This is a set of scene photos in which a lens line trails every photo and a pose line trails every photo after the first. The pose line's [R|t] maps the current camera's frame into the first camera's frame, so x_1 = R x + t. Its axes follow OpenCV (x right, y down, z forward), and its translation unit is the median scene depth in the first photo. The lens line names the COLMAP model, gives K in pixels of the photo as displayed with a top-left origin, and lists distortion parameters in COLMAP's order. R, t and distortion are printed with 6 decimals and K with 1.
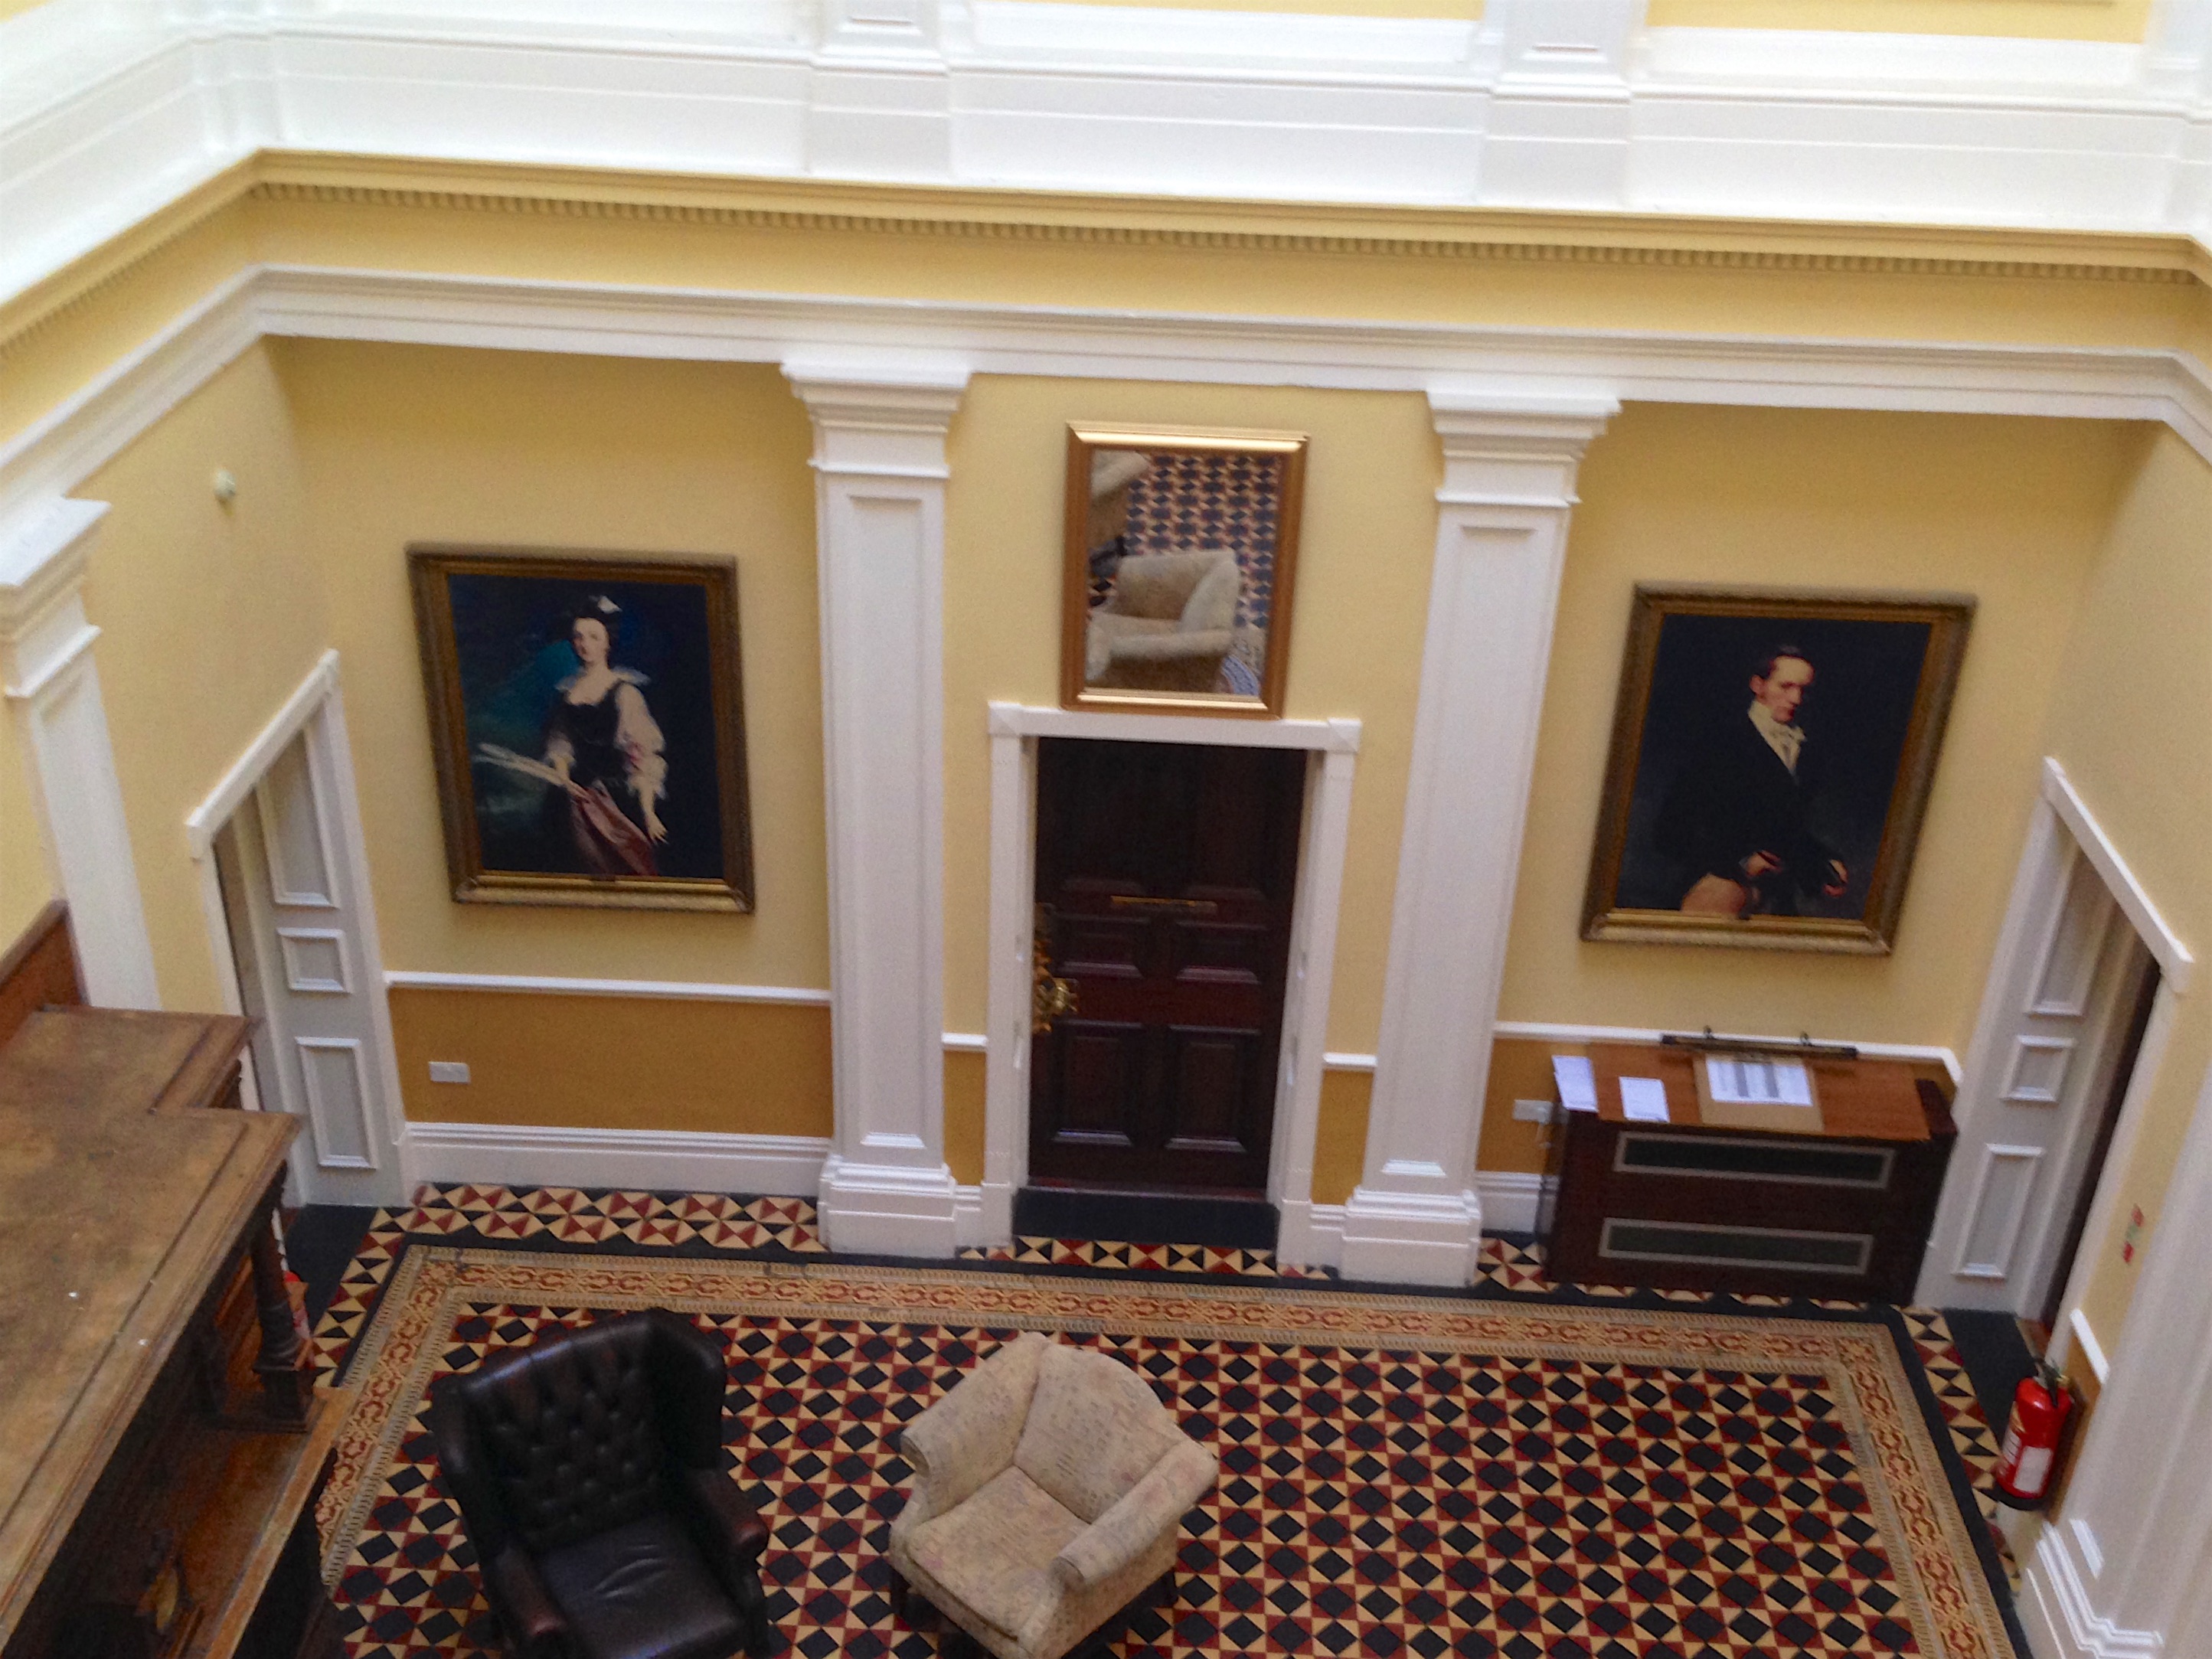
lens RADIAL K [[2285.3, 0, 1133.7], [0, 2285.3, 873.2], [0, 0, 1]] dist [0.129693, -0.206977]
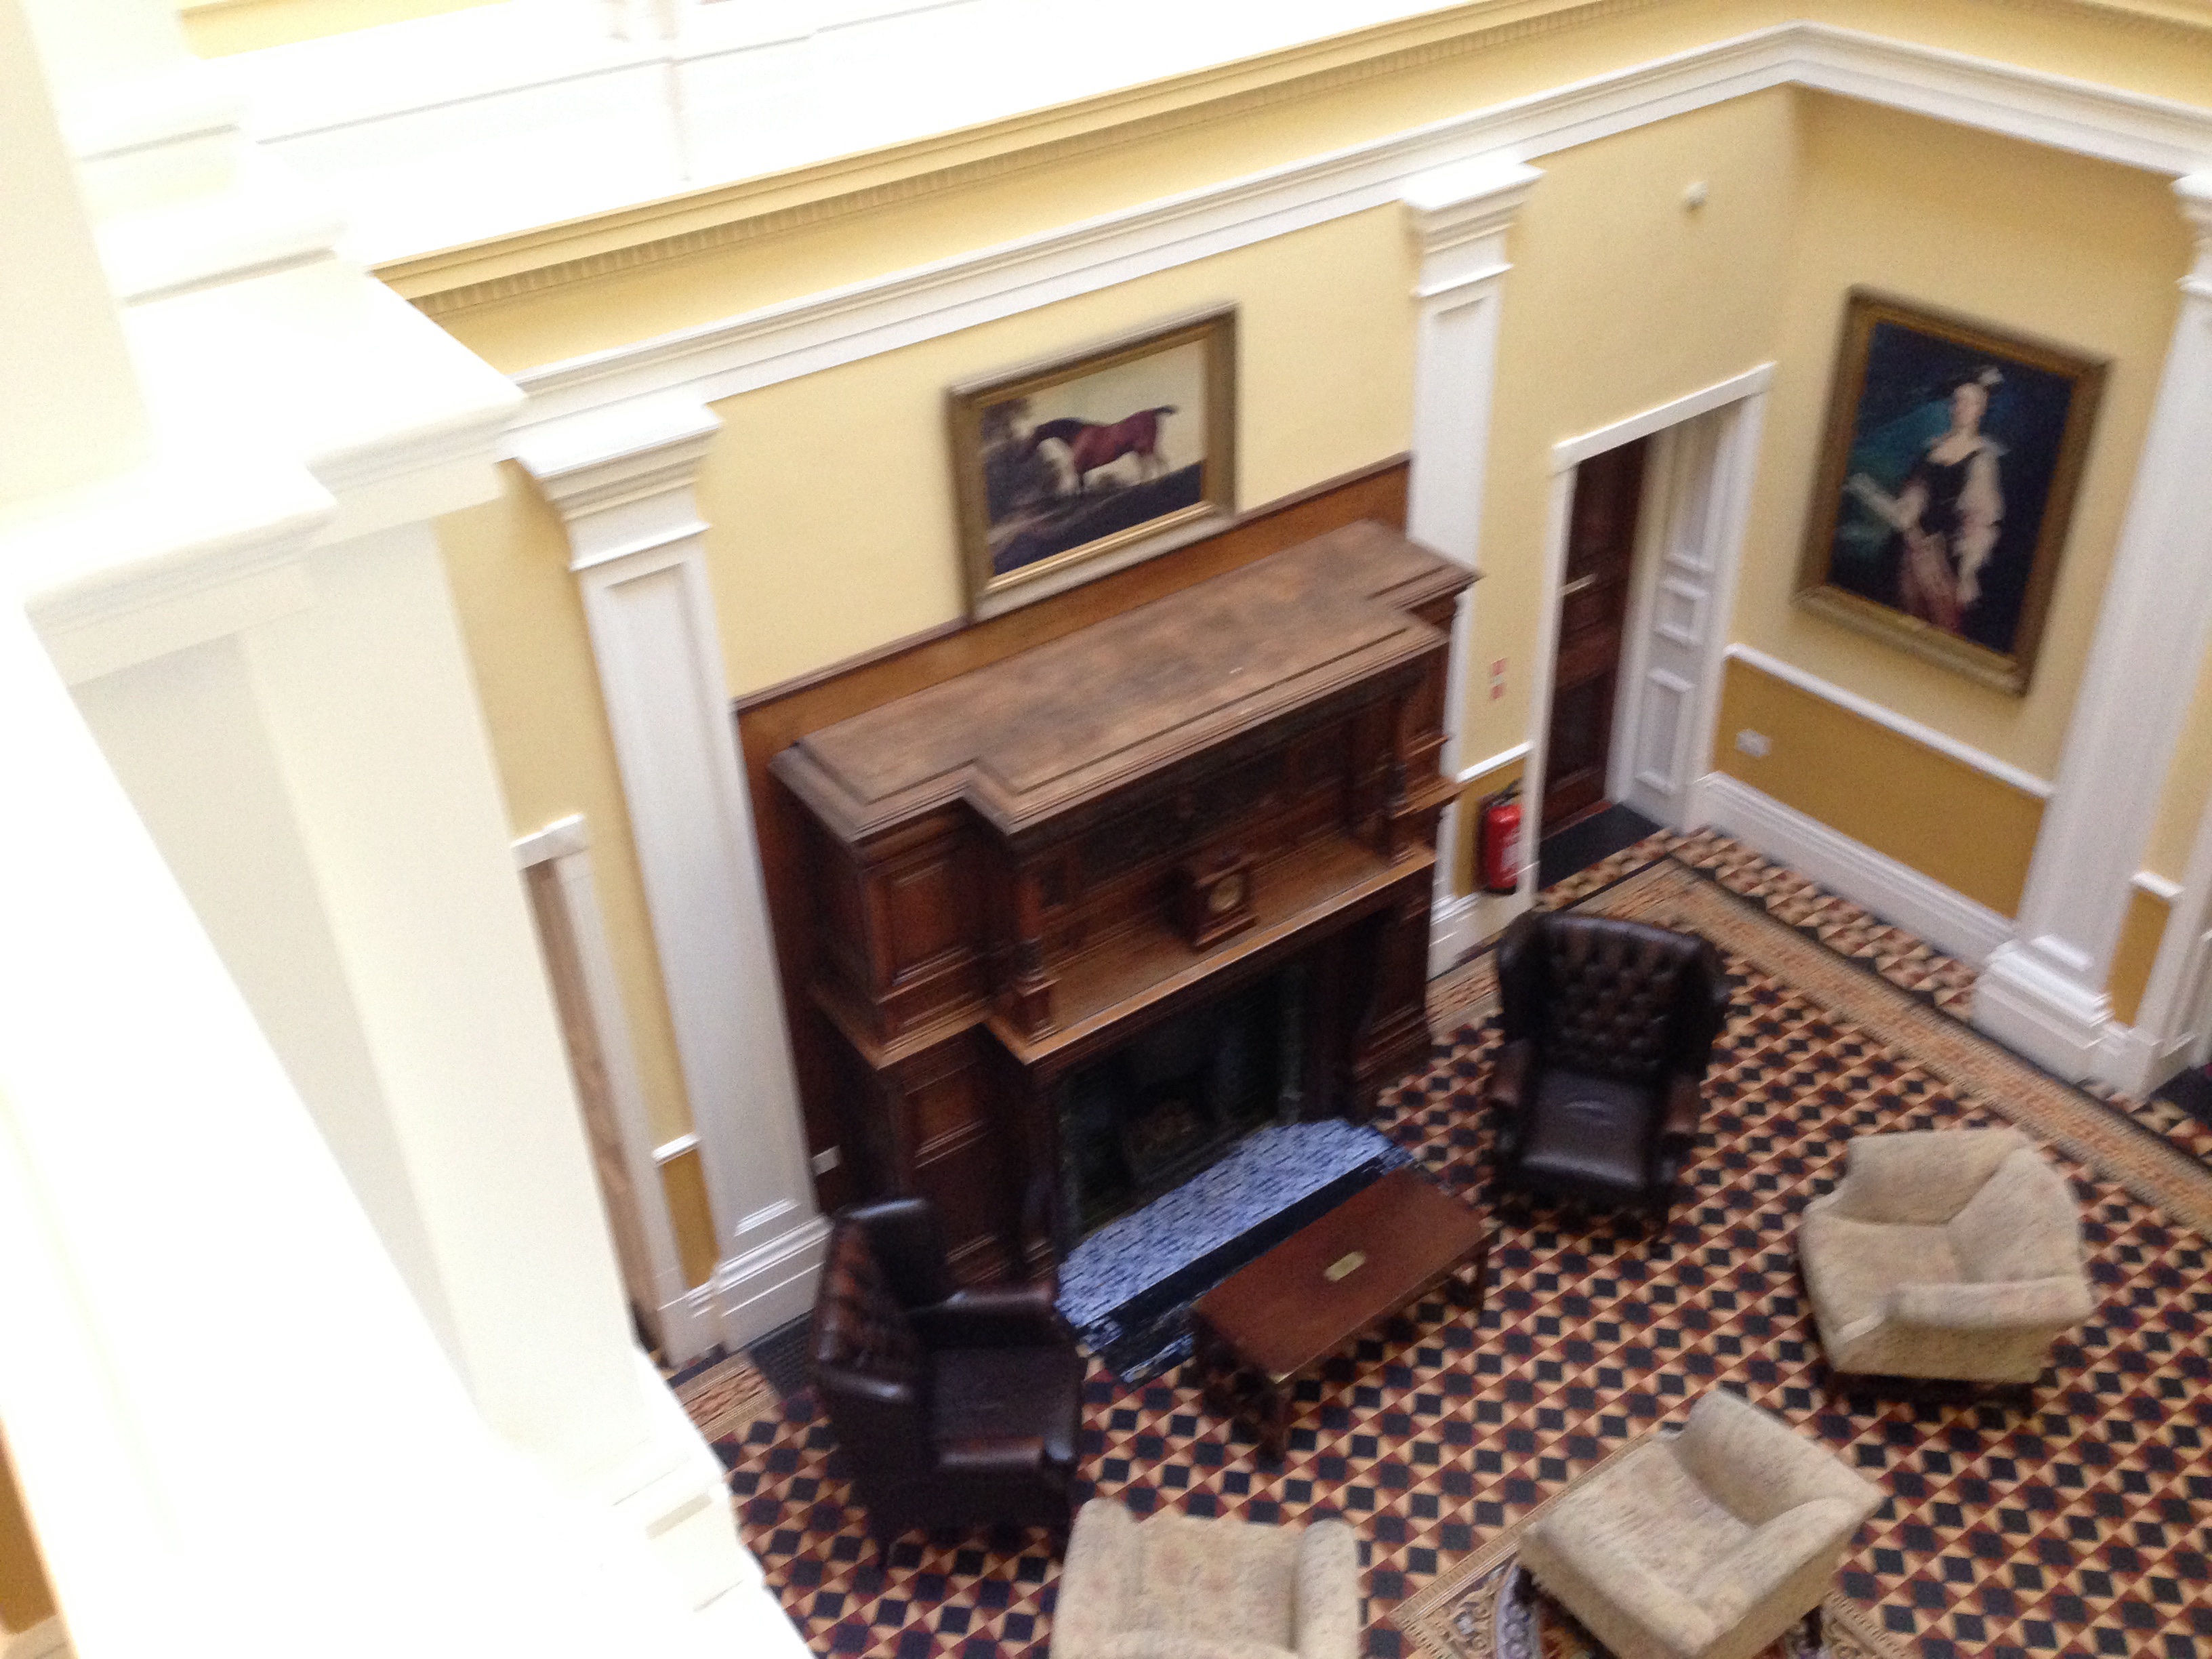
lens RADIAL K [[2057.5, 0, 1106.0], [0, 2057.5, 829.5], [0, 0, 1]] dist [0.163765, -0.260396]
pose [[0.615545, 0.395953, -0.681414, 0.270386], [-0.347347, 0.912422, 0.216416, 0.010045], [0.707428, 0.103473, 0.699170, 0.010885]]
